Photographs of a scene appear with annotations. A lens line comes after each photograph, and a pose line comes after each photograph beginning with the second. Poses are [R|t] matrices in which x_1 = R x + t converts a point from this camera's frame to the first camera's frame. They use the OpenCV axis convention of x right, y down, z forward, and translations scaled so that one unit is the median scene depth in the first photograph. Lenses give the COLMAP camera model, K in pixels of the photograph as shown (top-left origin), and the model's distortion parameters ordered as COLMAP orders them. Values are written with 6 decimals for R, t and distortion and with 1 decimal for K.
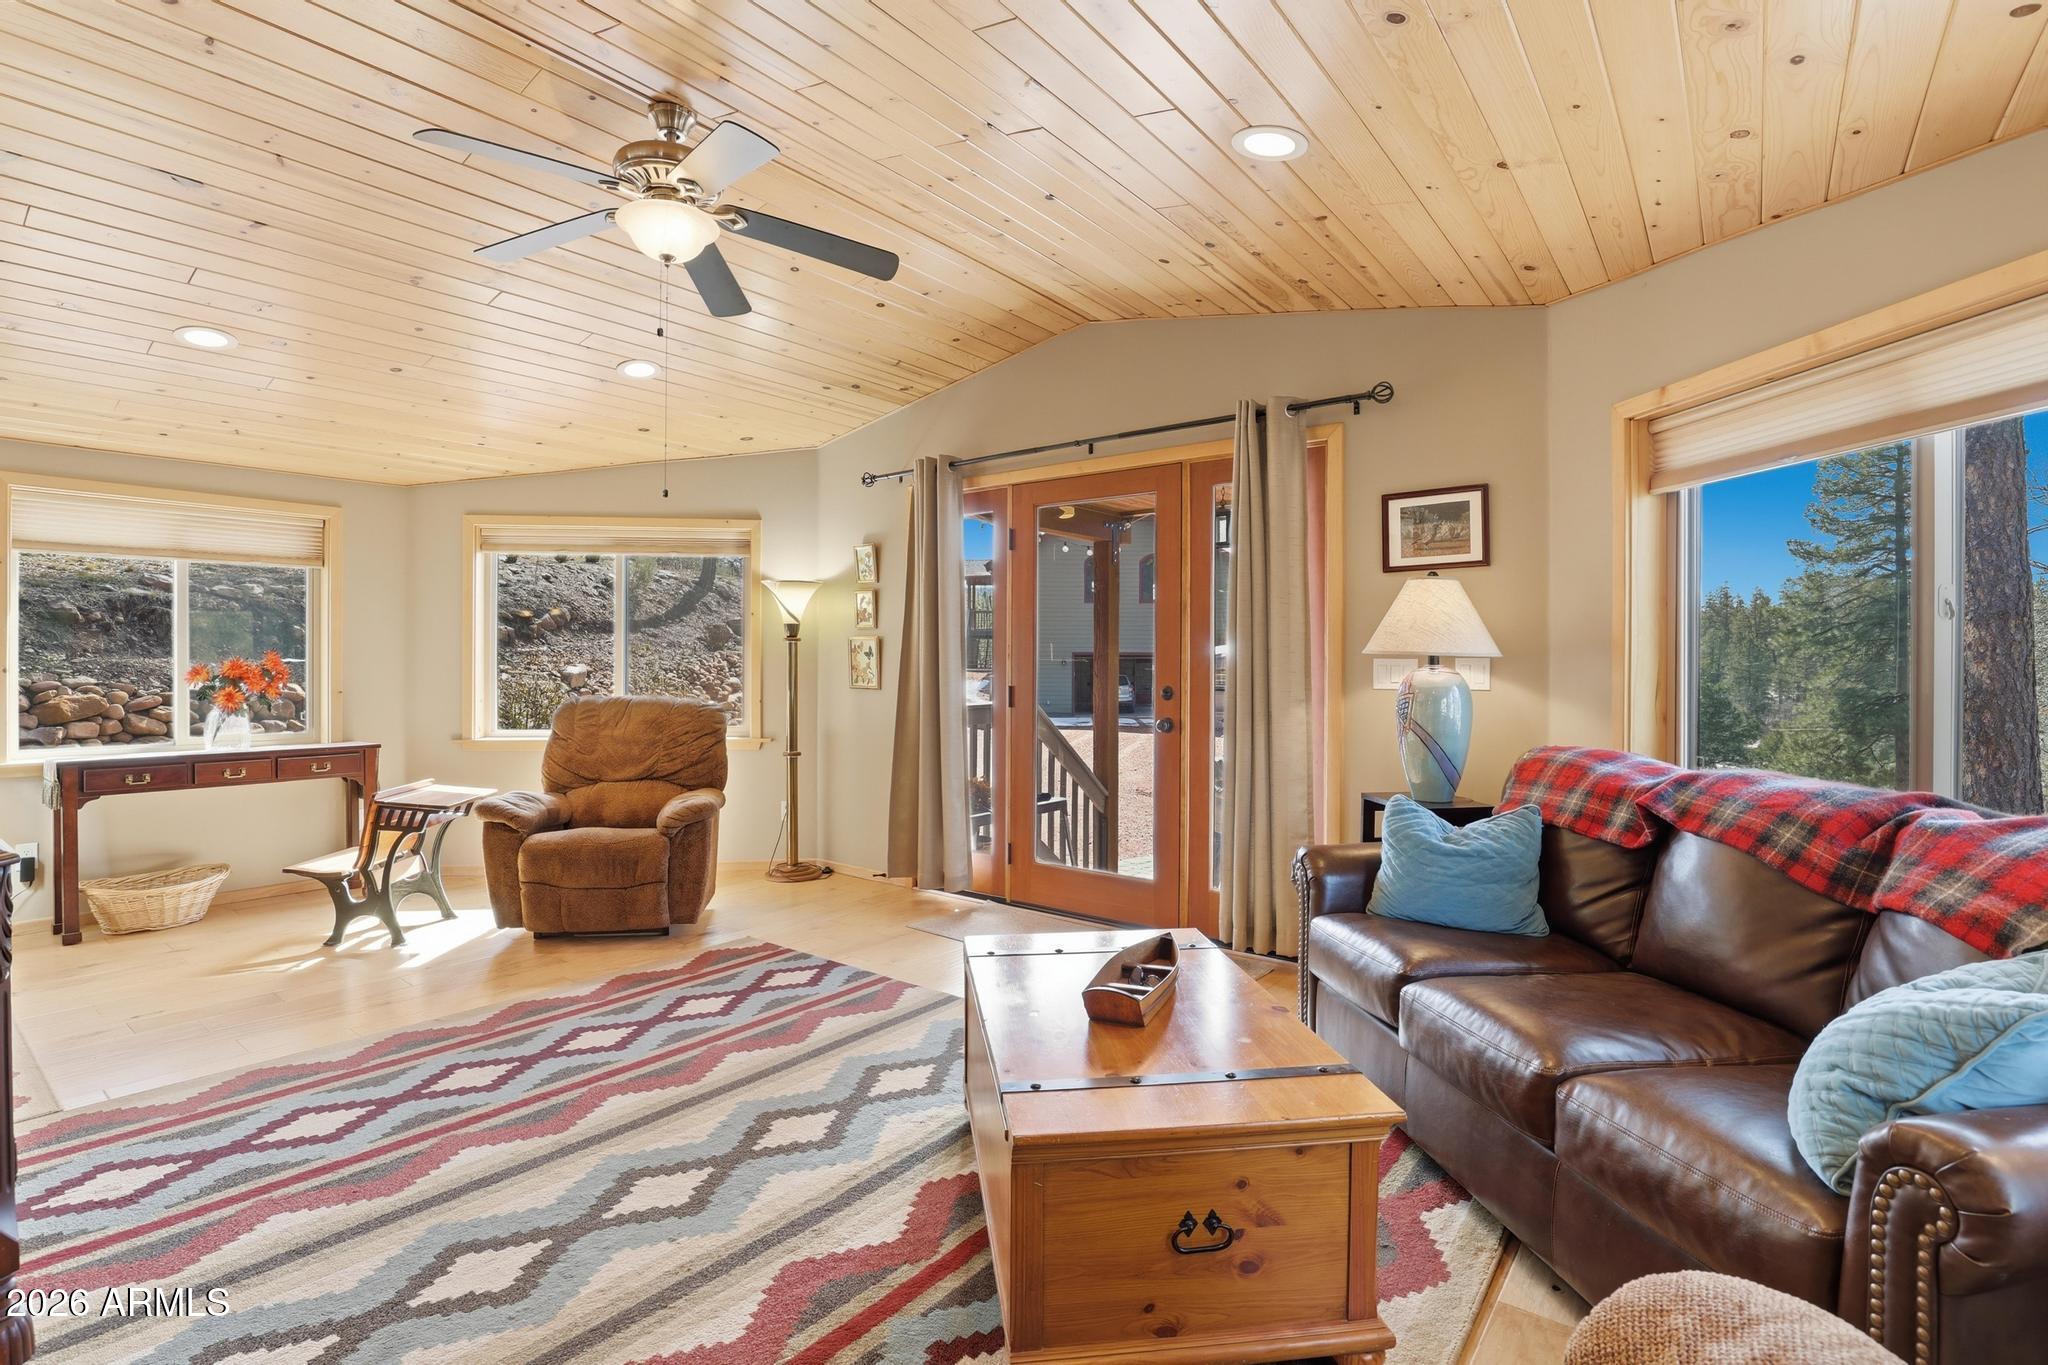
lens RADIAL K [[962.3, 0, 1017.5], [0, 962.3, 675.3], [0, 0, 1]] dist [-0.032606, 0.000649]
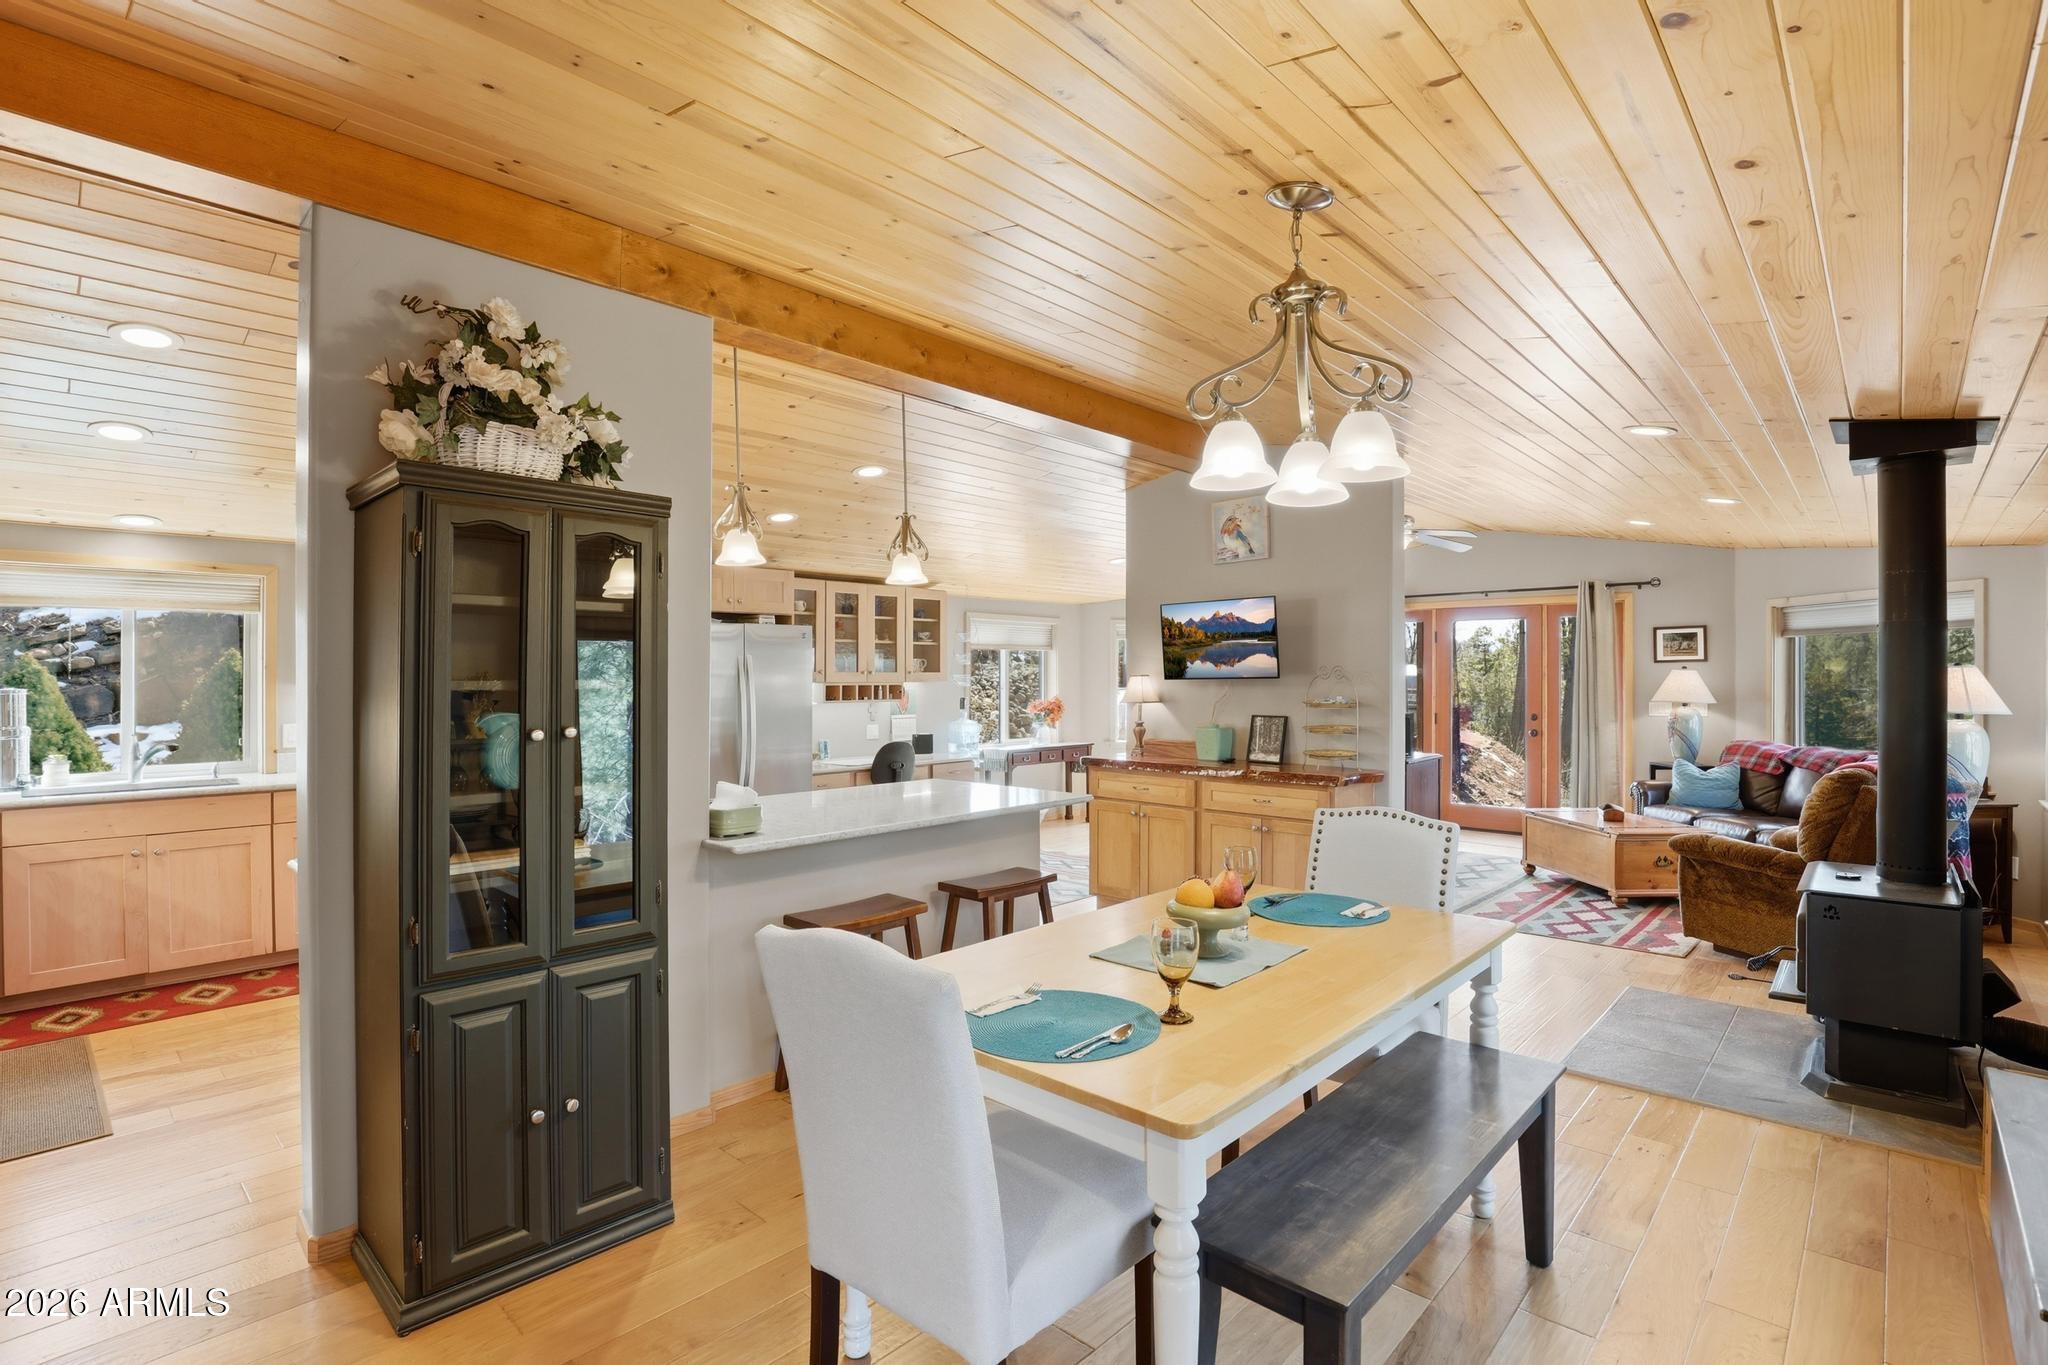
lens RADIAL K [[962.3, 0, 1017.5], [0, 962.3, 675.3], [0, 0, 1]] dist [-0.032606, 0.000649]
pose [[0.995264, -0.002402, -0.097182, -0.978026], [0.000801, 0.999863, -0.016518, -0.050098], [0.097209, 0.016362, 0.995130, -1.484226]]
